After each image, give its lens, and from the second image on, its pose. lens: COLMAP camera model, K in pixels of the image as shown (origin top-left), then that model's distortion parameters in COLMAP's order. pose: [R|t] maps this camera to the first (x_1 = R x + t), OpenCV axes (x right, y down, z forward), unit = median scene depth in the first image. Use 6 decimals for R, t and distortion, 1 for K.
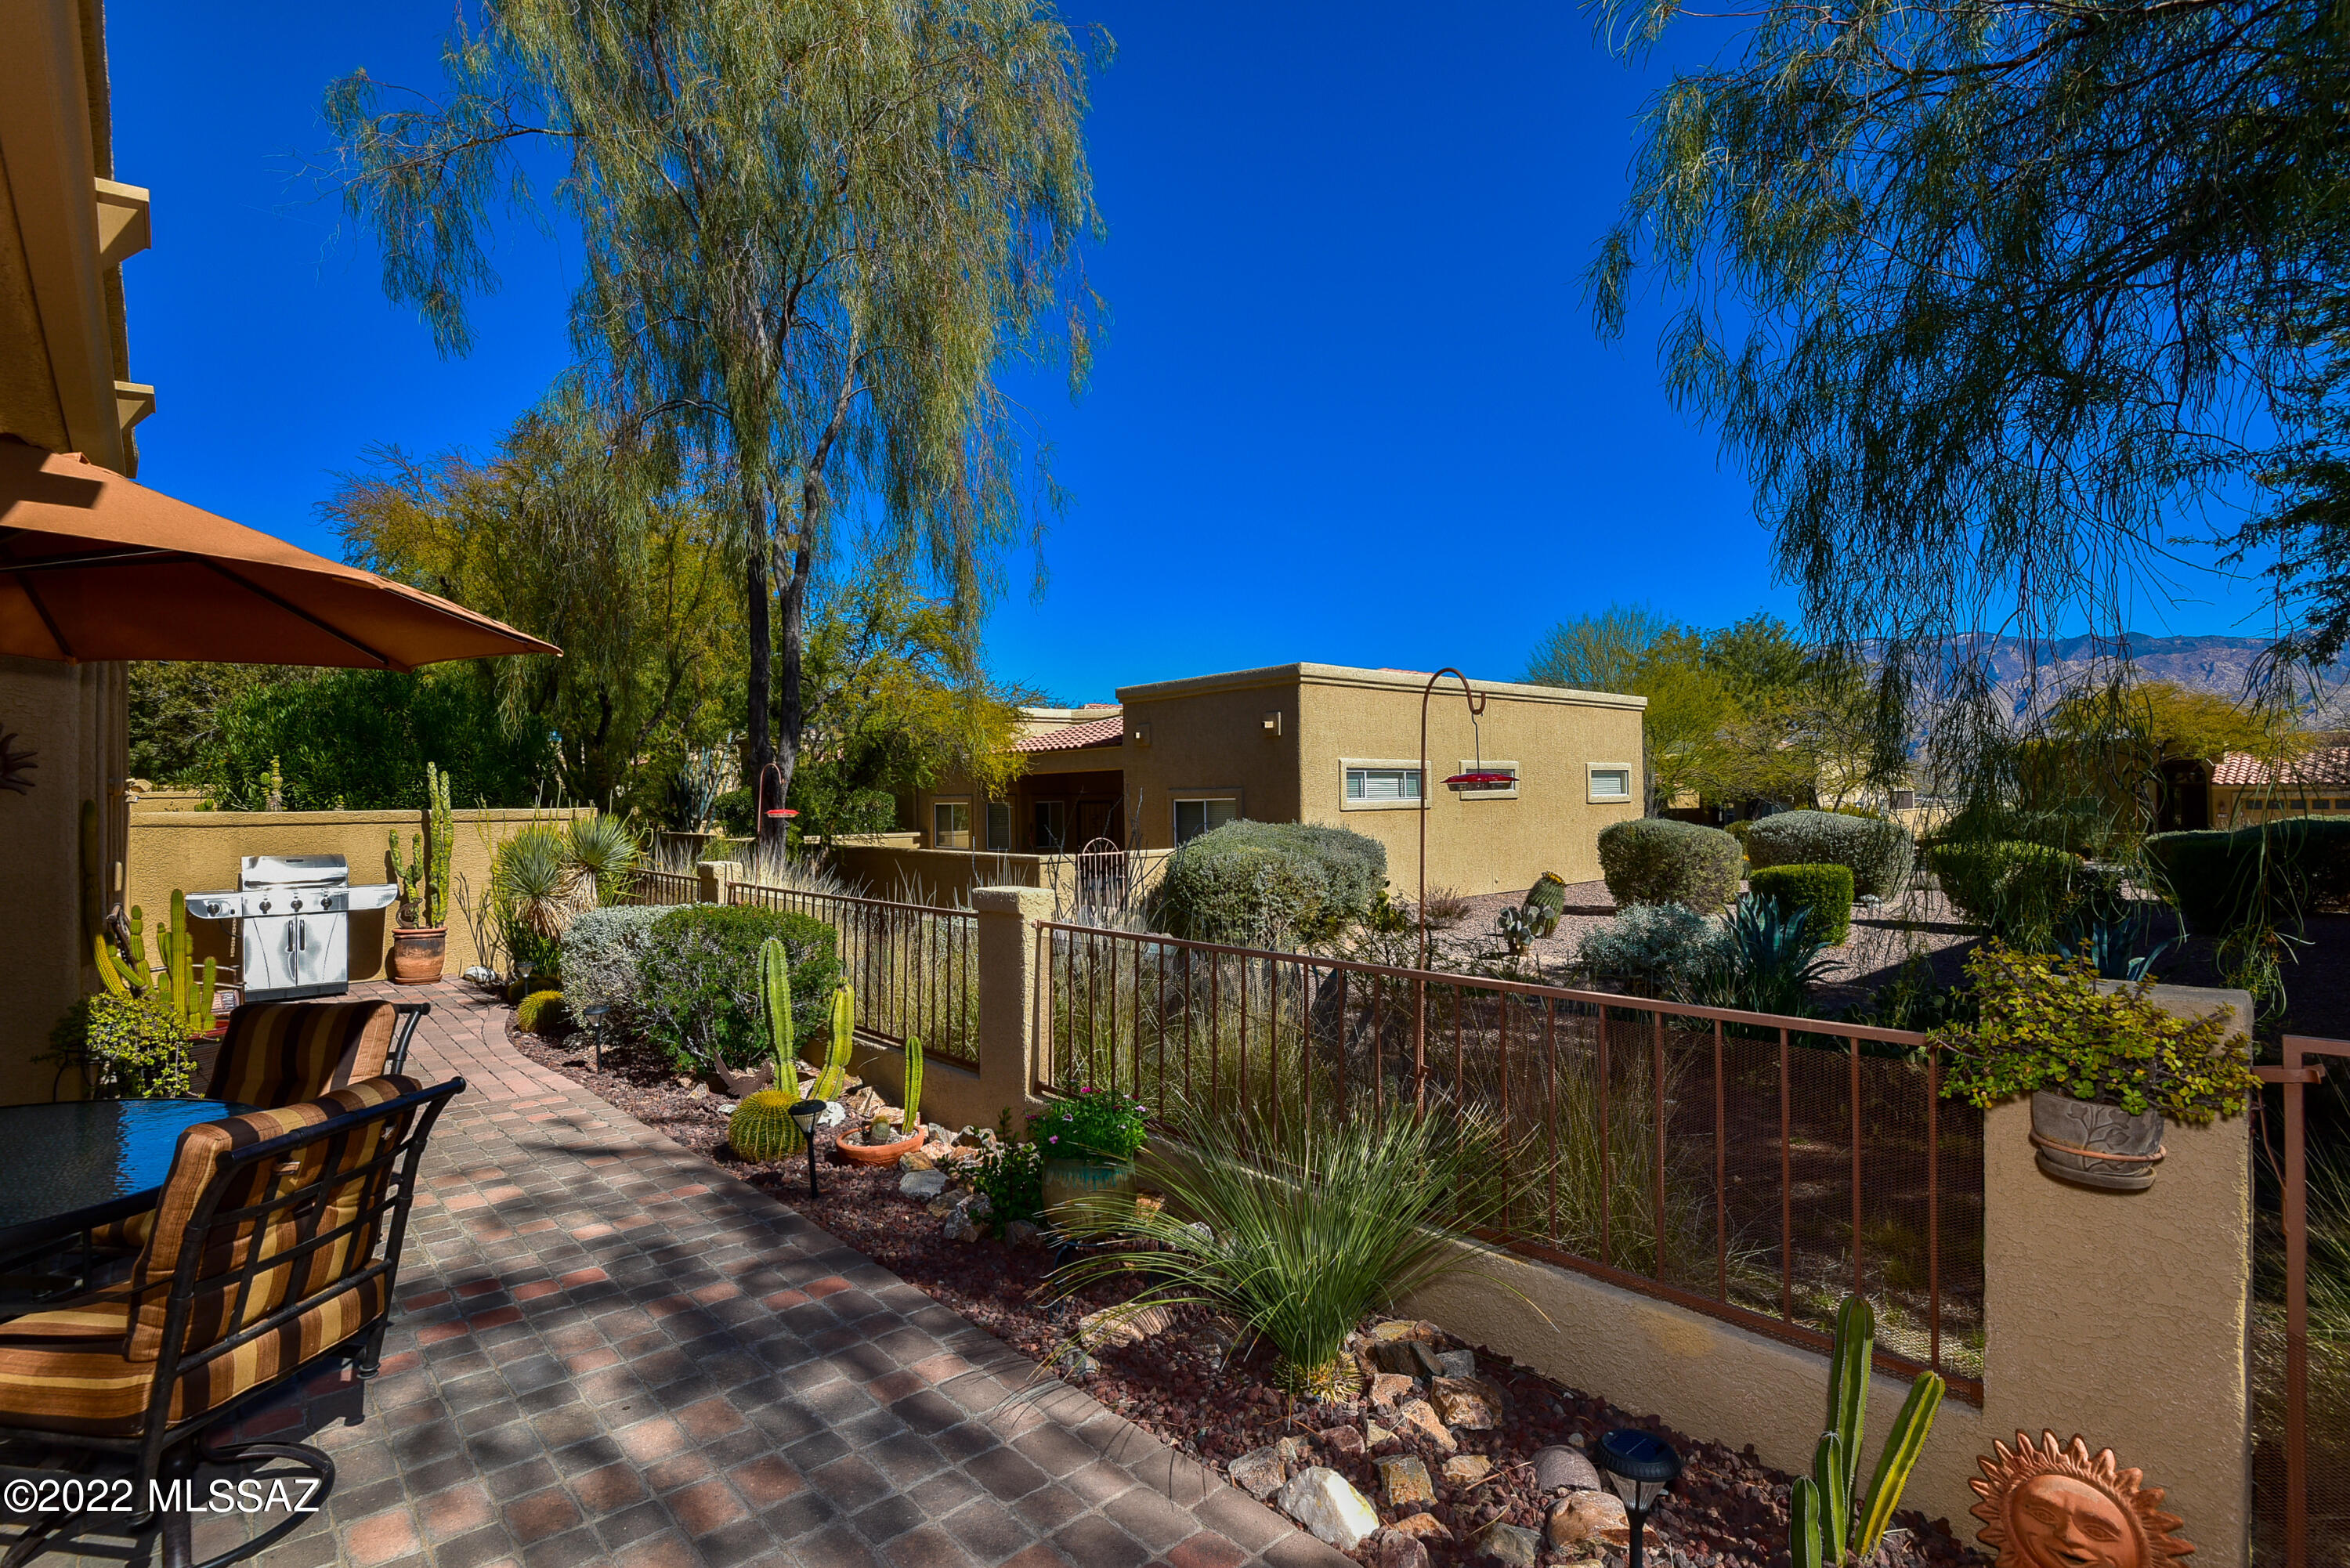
lens RADIAL K [[1111.3, 0, 1175.0], [0, 1111.3, 784.0], [0, 0, 1]] dist [-0.001155, -0.000357]
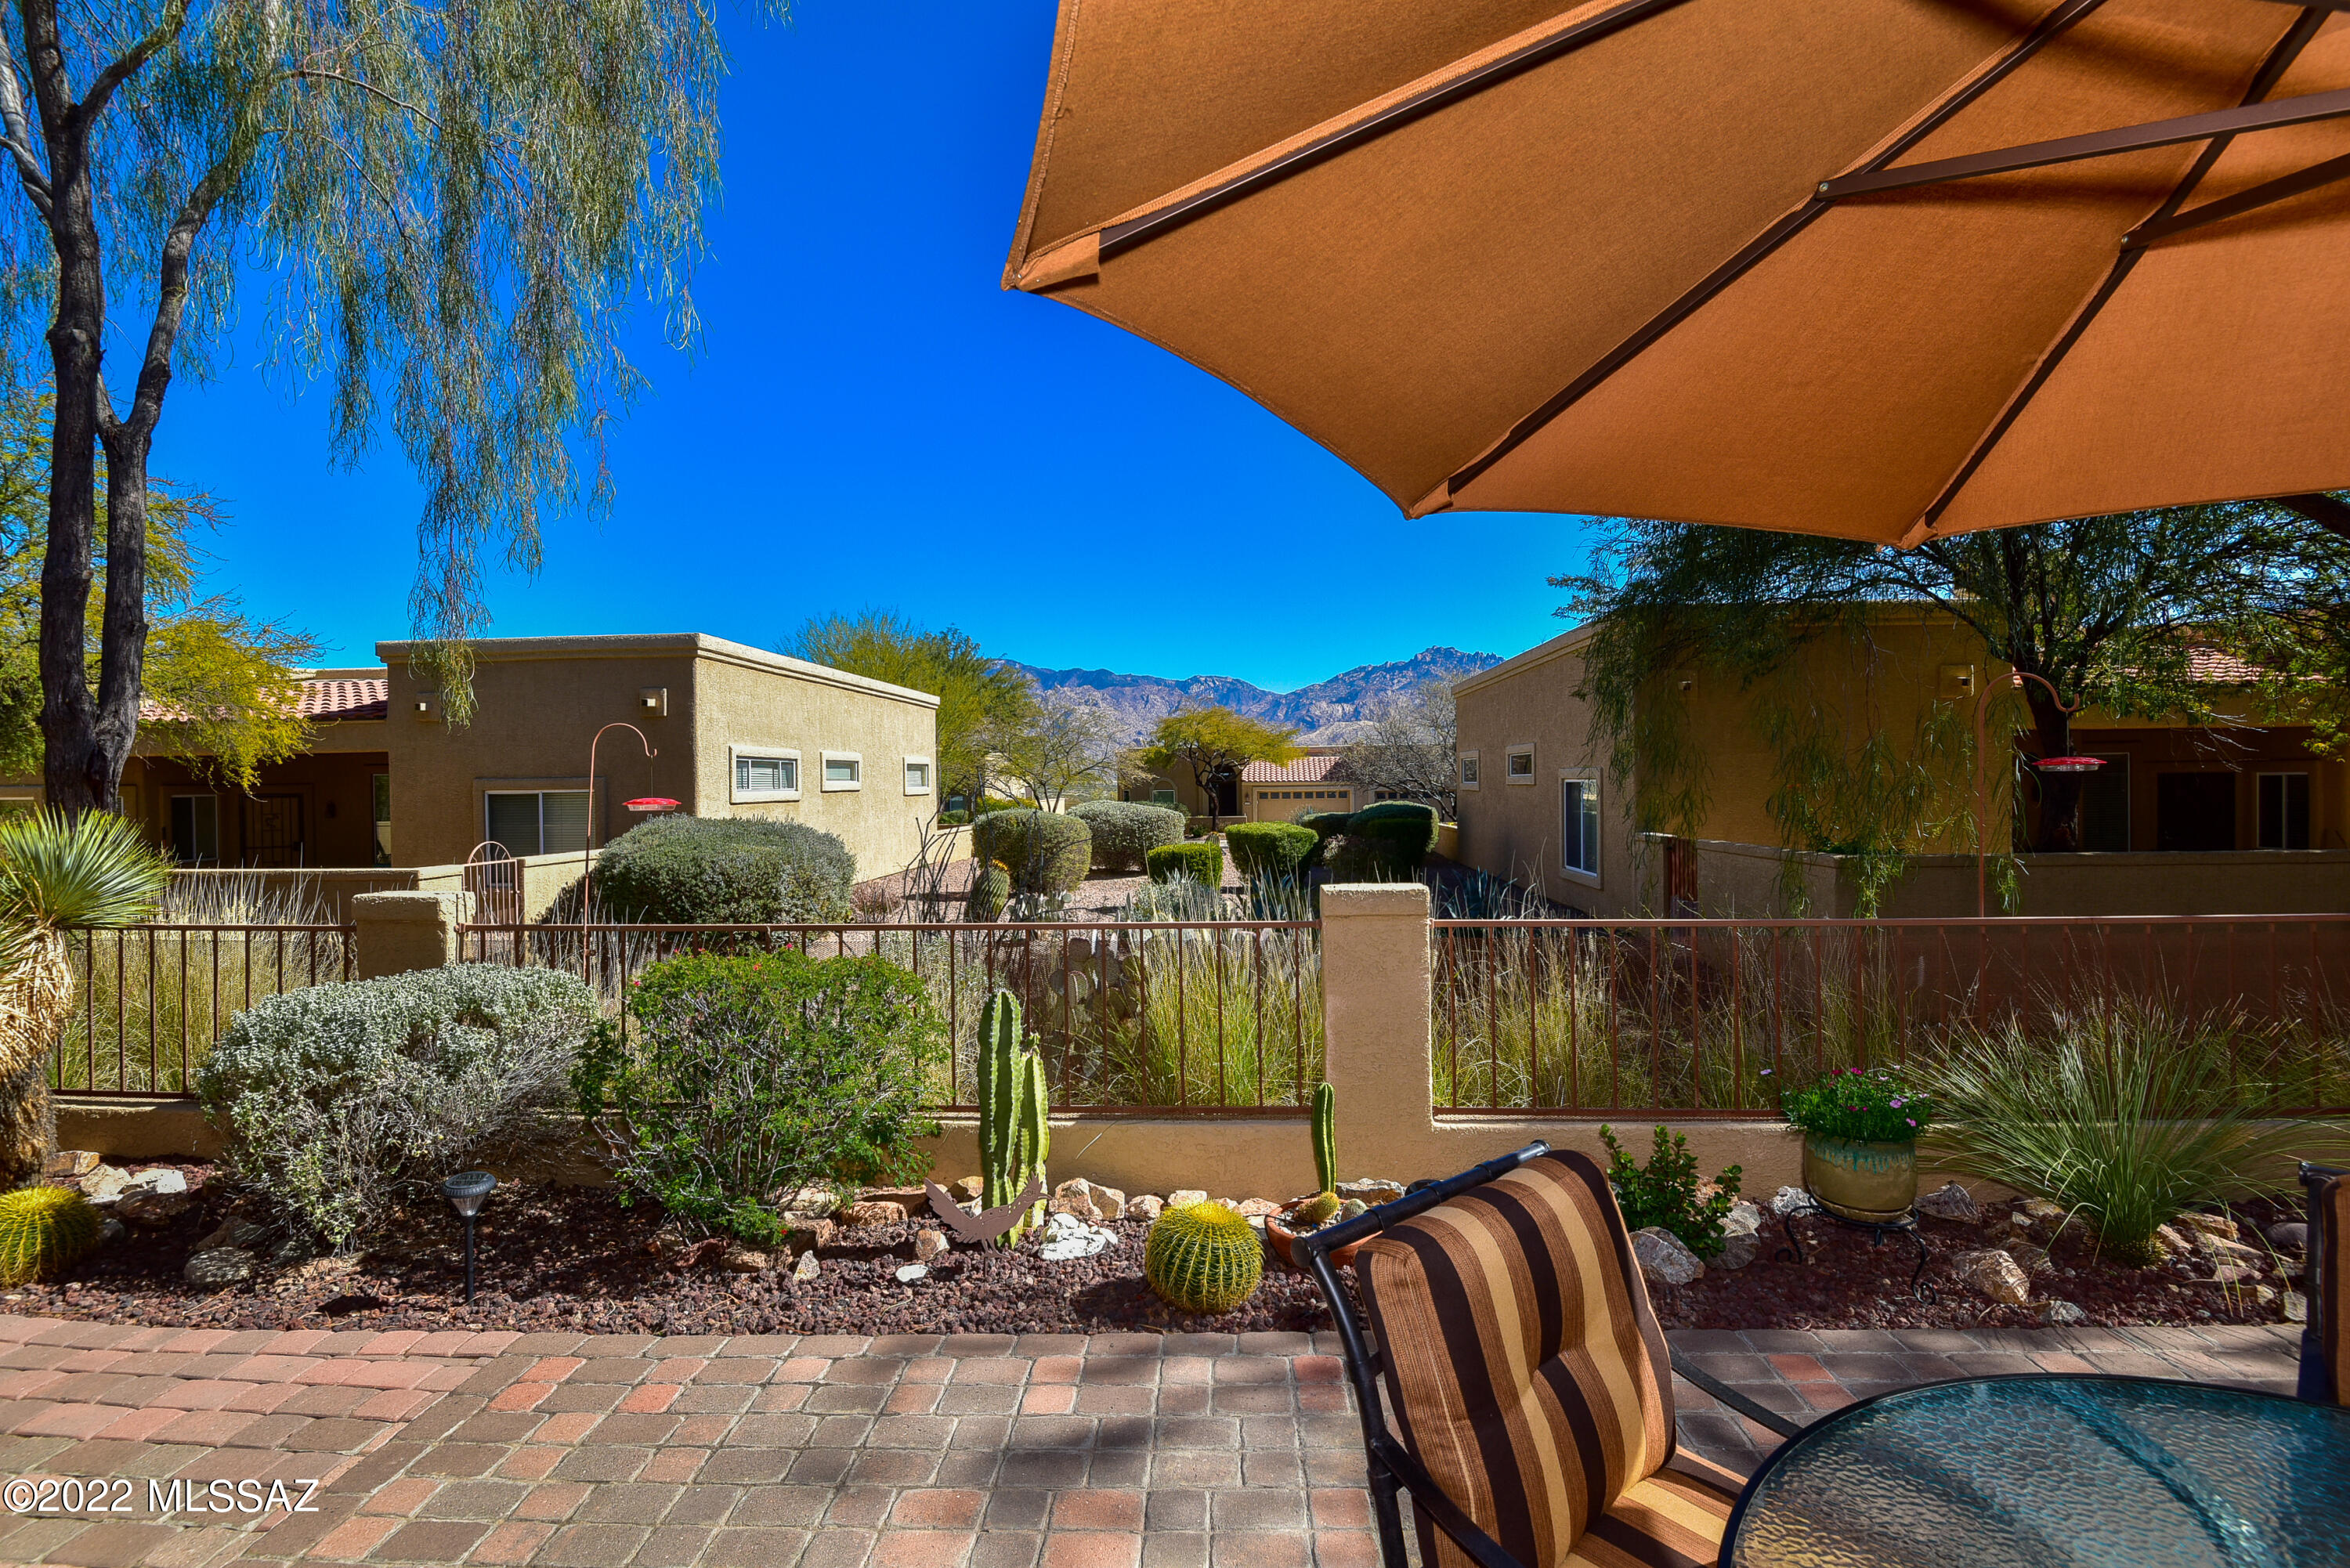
lens RADIAL K [[1084.8, 0, 1175.0], [0, 1084.8, 784.0], [0, 0, 1]] dist [-0.001589, -0.000550]
pose [[0.712469, 0.003974, 0.701693, -0.215381], [-0.006960, 0.999975, 0.001404, 0.004646], [-0.701669, -0.005884, 0.712478, 0.132256]]
